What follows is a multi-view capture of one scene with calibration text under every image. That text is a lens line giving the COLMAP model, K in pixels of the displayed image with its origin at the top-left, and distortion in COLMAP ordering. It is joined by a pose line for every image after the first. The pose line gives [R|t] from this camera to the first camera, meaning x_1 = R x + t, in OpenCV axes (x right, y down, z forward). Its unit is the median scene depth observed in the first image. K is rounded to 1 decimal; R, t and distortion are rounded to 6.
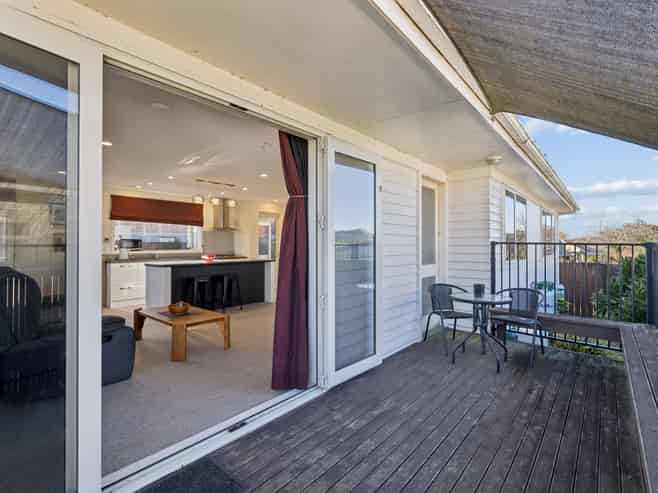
lens RADIAL K [[323.5, 0, 328.7], [0, 323.5, 243.7], [0, 0, 1]] dist [0.002516, 0.000166]
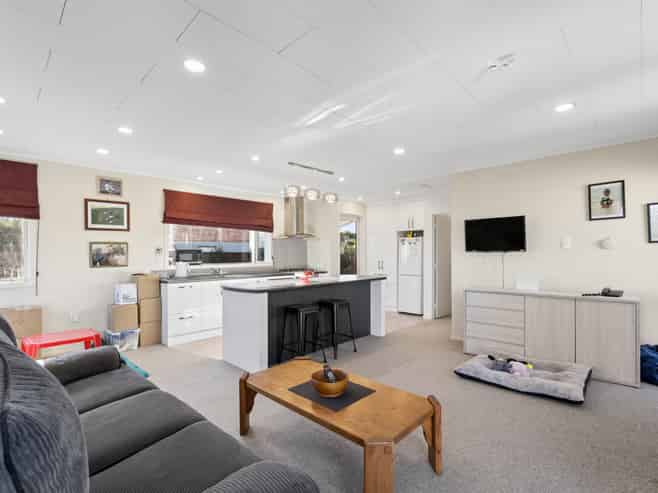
lens RADIAL K [[323.5, 0, 329.5], [0, 323.5, 249.8], [0, 0, 1]] dist [0.002516, 0.000166]
pose [[0.998776, -0.003894, -0.049316, -0.254266], [0.003543, 0.999968, -0.007213, -0.006485], [0.049342, 0.007030, 0.998757, 0.278519]]
